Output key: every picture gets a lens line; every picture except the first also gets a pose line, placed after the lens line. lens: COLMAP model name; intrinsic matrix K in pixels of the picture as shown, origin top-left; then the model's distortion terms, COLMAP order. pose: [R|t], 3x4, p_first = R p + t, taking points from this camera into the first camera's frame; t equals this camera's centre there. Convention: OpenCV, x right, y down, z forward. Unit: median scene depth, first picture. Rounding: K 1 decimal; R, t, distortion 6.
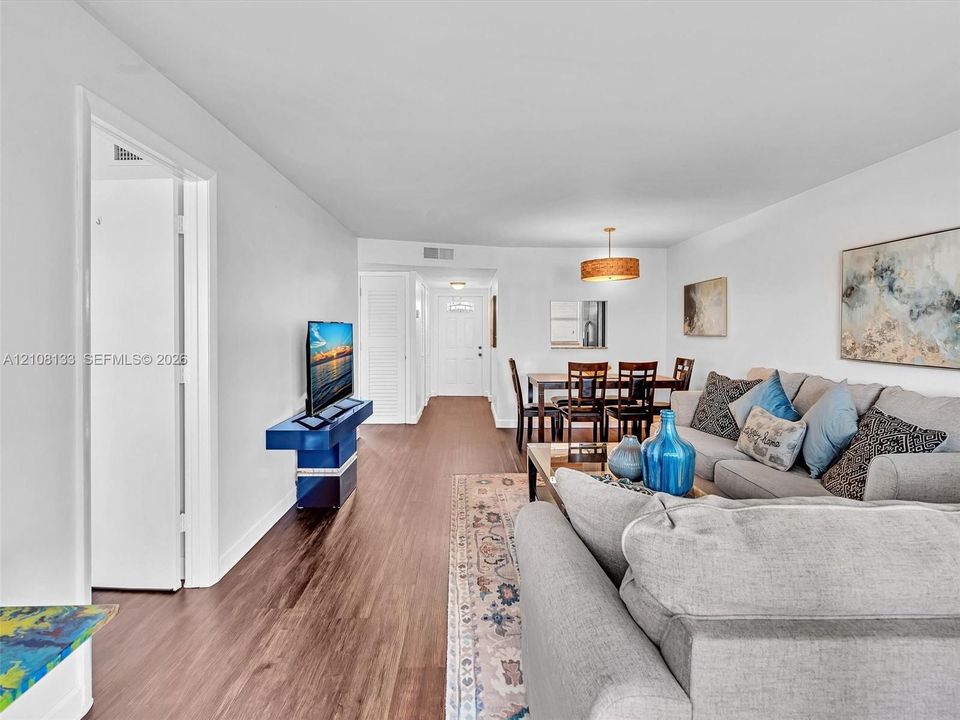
lens RADIAL K [[493.4, 0, 477.5], [0, 493.4, 324.6], [0, 0, 1]] dist [-0.006973, 0.003297]
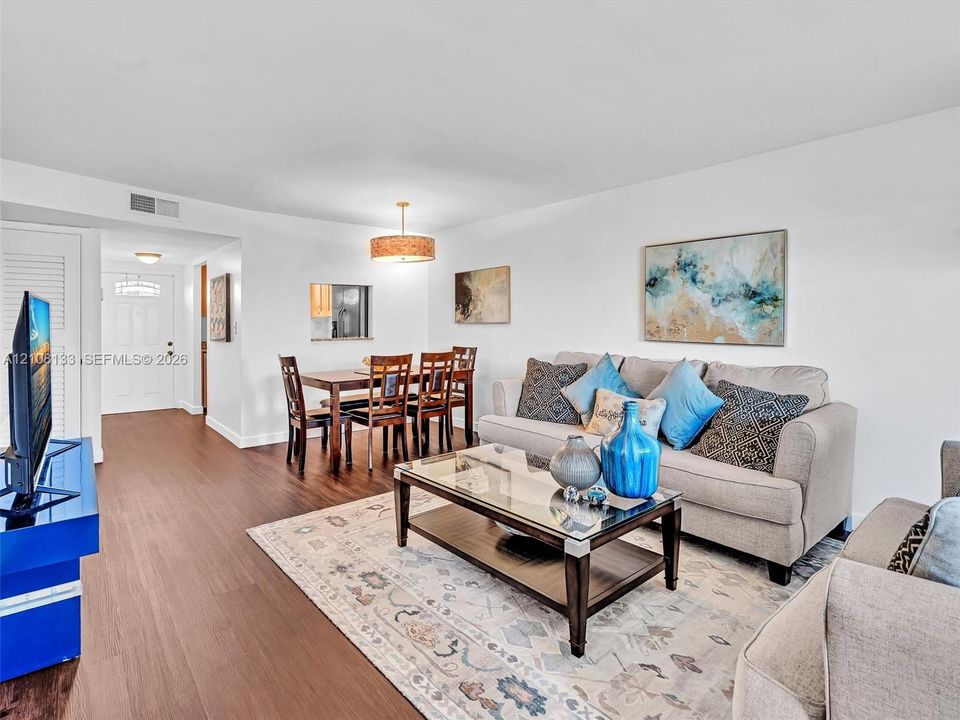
lens RADIAL K [[495.7, 0, 477.7], [0, 495.7, 315.3], [0, 0, 1]] dist [-0.005662, -0.000361]
pose [[0.780496, 0.003942, 0.625148, -0.250120], [-0.001991, 0.999991, -0.003819, 0.013642], [-0.625157, 0.001736, 0.780497, 0.300635]]
